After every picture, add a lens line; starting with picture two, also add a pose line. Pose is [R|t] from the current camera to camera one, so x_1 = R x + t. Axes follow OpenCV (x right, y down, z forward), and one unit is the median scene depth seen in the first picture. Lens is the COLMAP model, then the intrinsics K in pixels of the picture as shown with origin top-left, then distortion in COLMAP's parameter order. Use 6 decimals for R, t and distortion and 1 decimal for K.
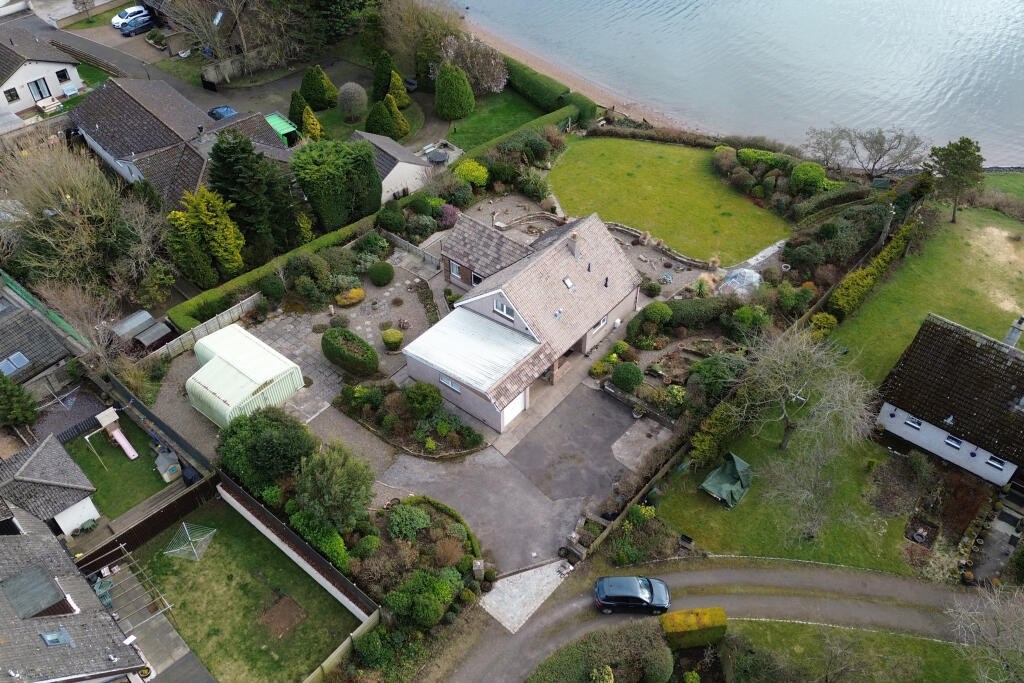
lens RADIAL K [[812.2, 0, 508.6], [0, 812.2, 321.5], [0, 0, 1]] dist [0.063451, -0.056317]
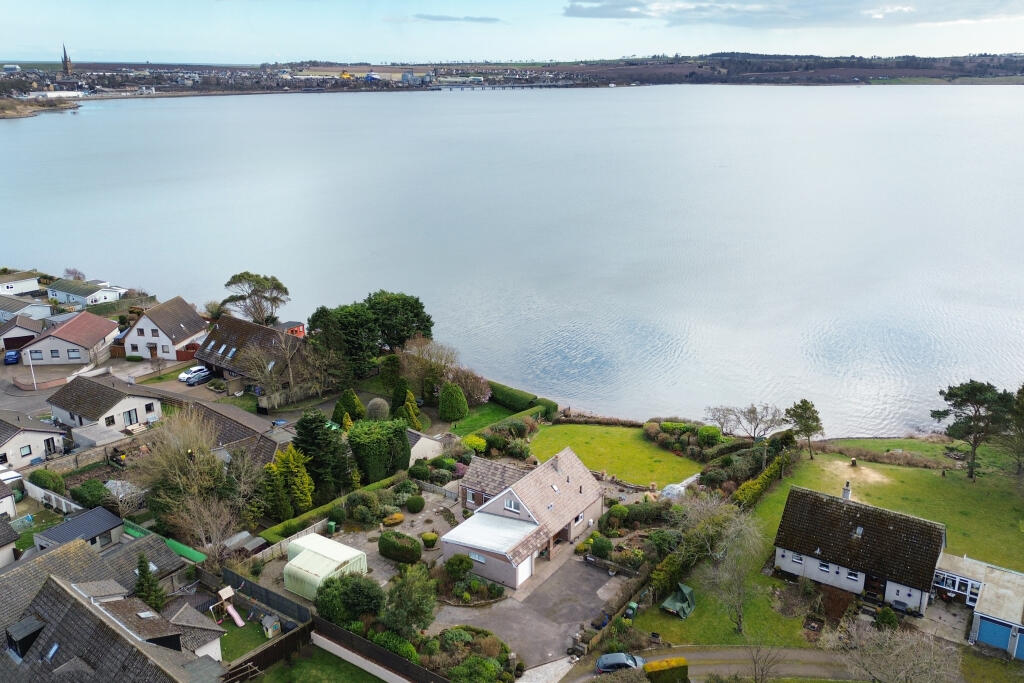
lens RADIAL K [[771.2, 0, 512.0], [0, 771.2, 341.5], [0, 0, 1]] dist [0.051814, -0.046621]
pose [[0.997060, -0.020878, 0.073728, -0.086393], [0.050629, 0.901724, -0.429337, 0.265194], [-0.057518, 0.431808, 0.900130, -0.303756]]
